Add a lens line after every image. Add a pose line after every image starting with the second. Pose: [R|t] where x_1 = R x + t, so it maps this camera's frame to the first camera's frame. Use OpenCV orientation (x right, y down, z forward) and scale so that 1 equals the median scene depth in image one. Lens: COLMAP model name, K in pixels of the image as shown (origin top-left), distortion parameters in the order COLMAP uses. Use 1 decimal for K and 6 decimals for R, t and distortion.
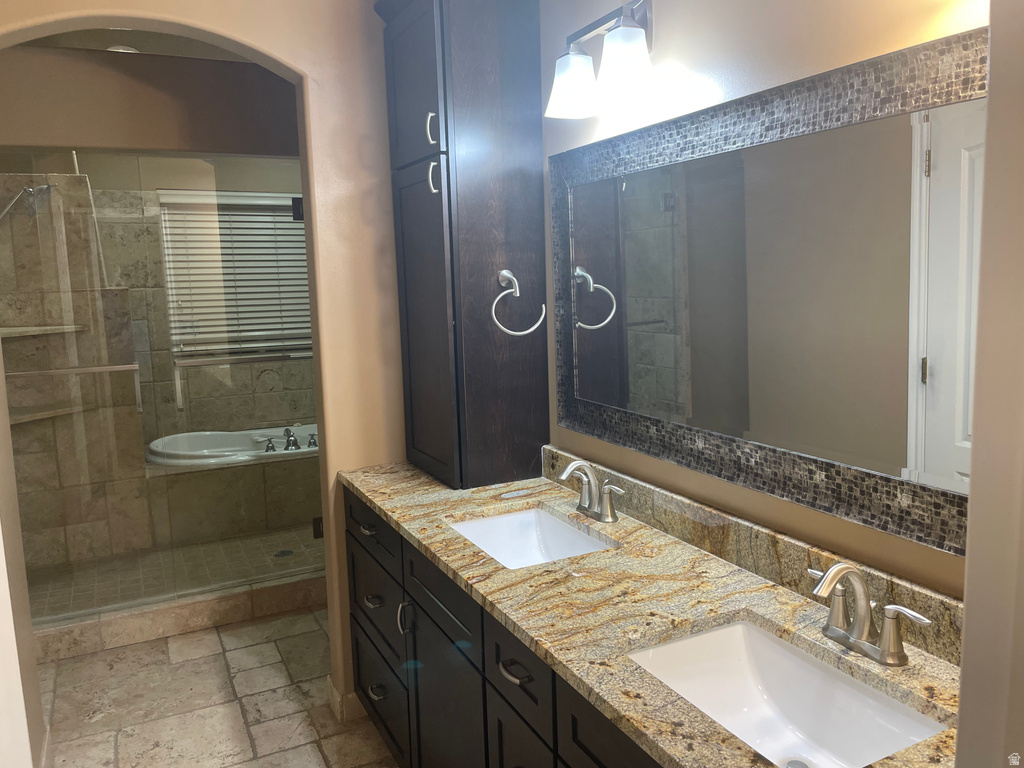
lens RADIAL K [[781.9, 0, 513.8], [0, 781.9, 380.2], [0, 0, 1]] dist [0.103613, -0.142752]
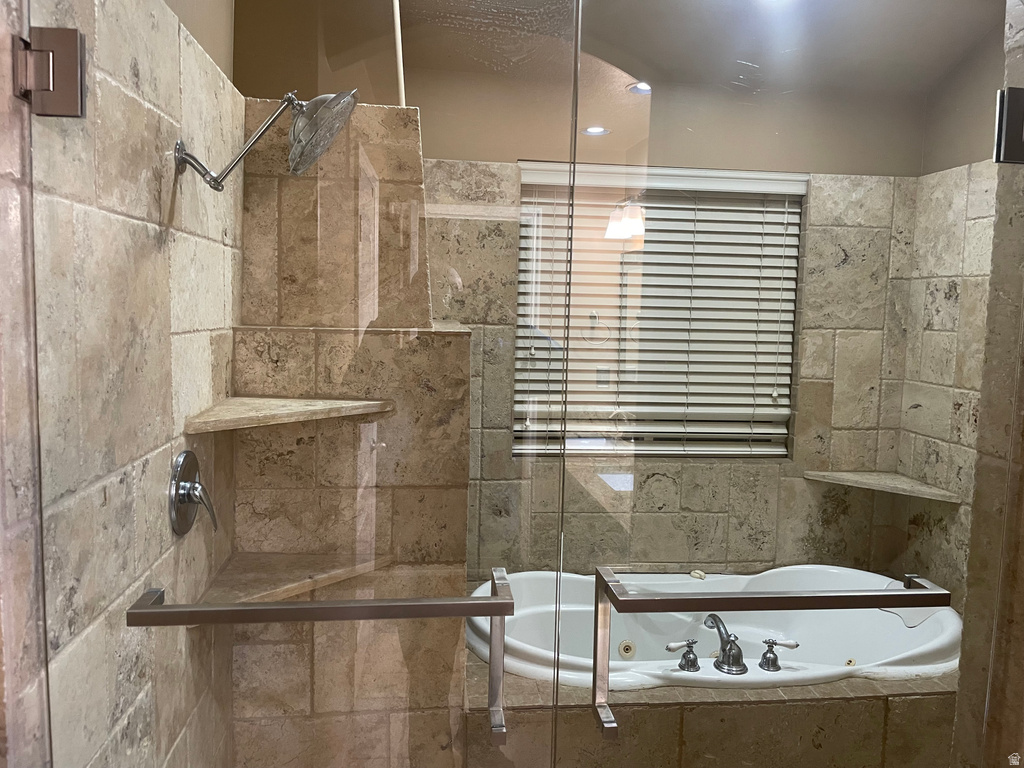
lens RADIAL K [[781.9, 0, 513.8], [0, 781.9, 380.2], [0, 0, 1]] dist [0.103613, -0.142752]
pose [[0.938684, 0.082441, -0.334777, -0.267381], [-0.094872, 0.995270, -0.020923, -0.070697], [0.331468, 0.051401, 0.942065, 0.500268]]
